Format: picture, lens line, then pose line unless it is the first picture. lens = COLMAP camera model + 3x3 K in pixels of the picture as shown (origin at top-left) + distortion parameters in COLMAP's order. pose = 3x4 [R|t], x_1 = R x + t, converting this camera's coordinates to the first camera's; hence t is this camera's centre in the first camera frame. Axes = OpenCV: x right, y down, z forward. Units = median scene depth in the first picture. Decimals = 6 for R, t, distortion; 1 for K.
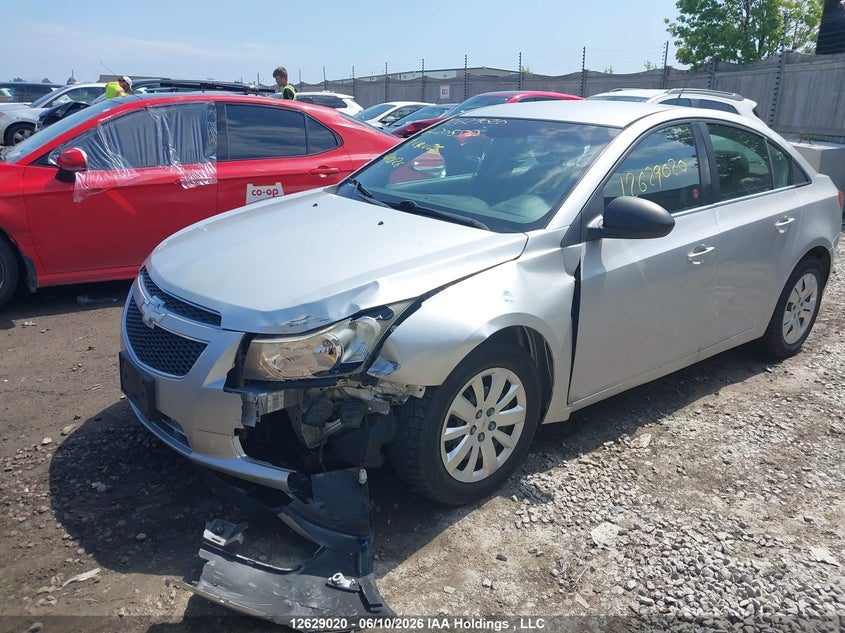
lens RADIAL K [[664.3, 0, 422.5], [0, 664.3, 316.5], [0, 0, 1]] dist [0.031200, -0.039627]
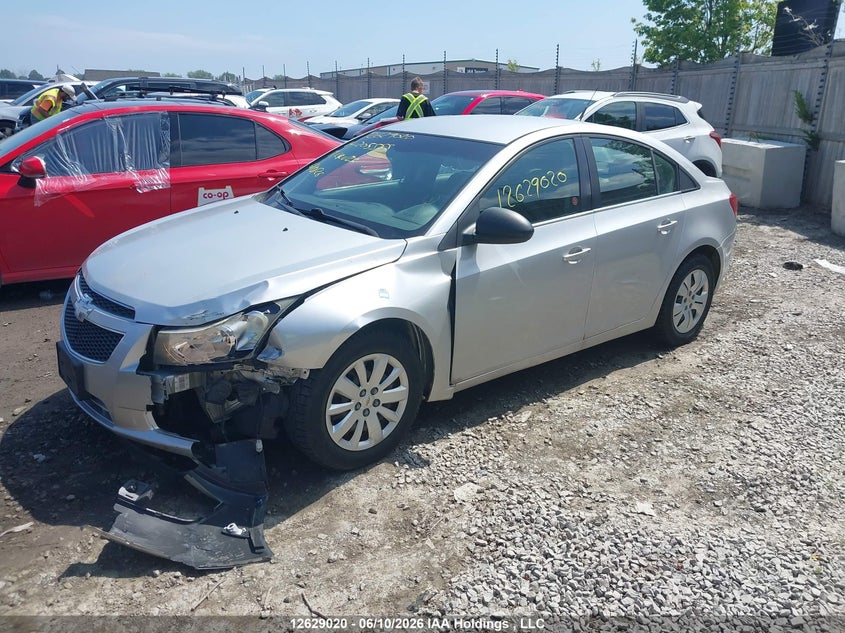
lens RADIAL K [[661.1, 0, 423.6], [0, 661.1, 311.8], [0, 0, 1]] dist [0.058791, -0.088291]
pose [[0.999906, -0.004248, 0.013014, 0.170210], [0.004178, 0.999977, 0.005426, -0.003375], [-0.013036, -0.005371, 0.999901, -0.169901]]
